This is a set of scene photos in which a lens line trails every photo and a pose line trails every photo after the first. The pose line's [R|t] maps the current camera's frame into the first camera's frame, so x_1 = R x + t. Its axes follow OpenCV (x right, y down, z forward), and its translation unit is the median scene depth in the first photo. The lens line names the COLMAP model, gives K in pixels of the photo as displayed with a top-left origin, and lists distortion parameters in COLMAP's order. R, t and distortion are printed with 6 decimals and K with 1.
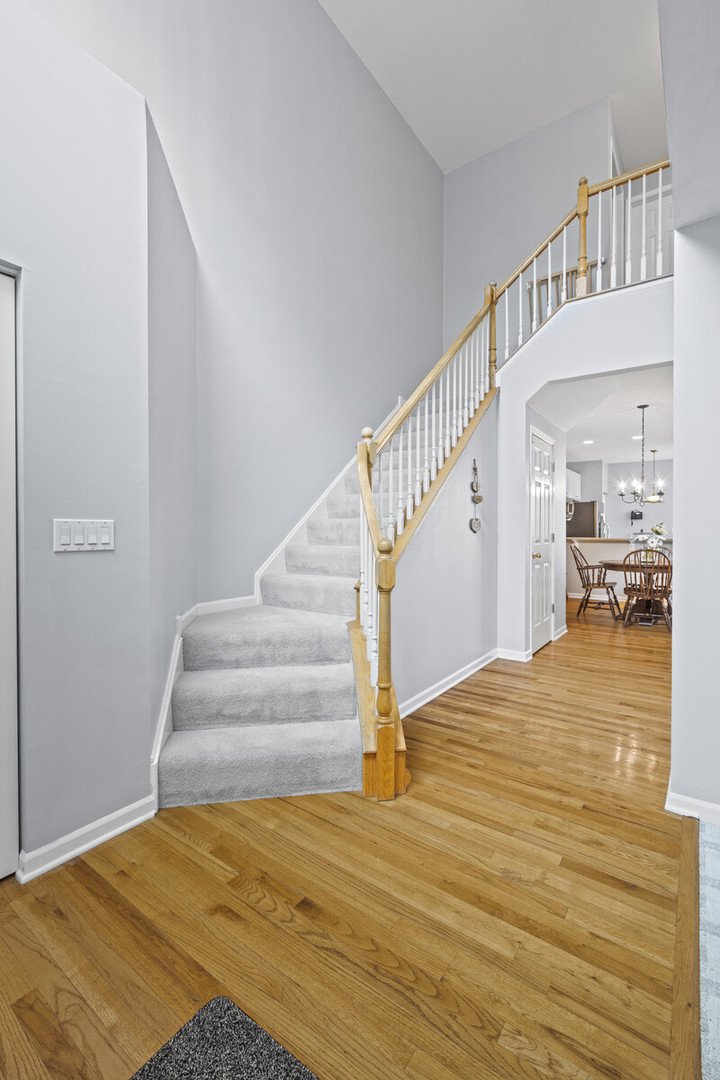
lens RADIAL K [[470.2, 0, 364.2], [0, 470.2, 535.0], [0, 0, 1]] dist [-0.010481, 0.001725]
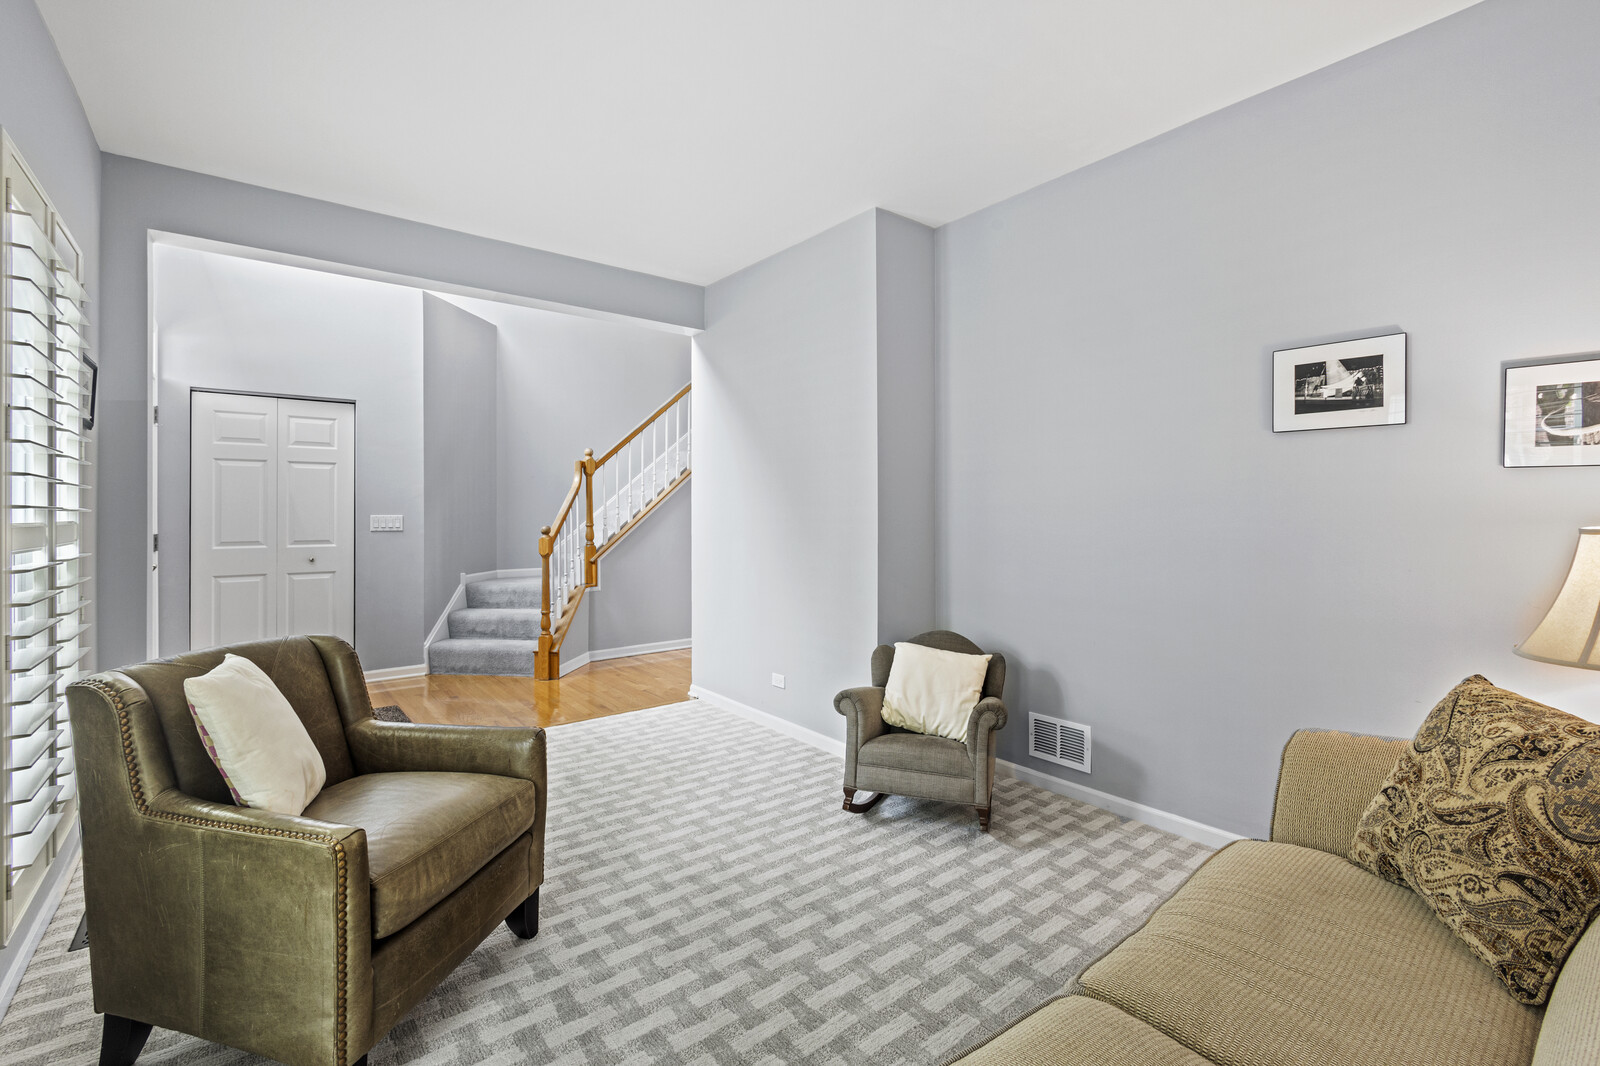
lens RADIAL K [[696.5, 0, 795.4], [0, 696.5, 518.8], [0, 0, 1]] dist [-0.010481, 0.001725]
pose [[0.958670, 0.000876, -0.284518, 1.572223], [-0.001147, 0.999999, -0.000786, -0.014564], [0.284517, 0.001080, 0.958670, -1.100271]]
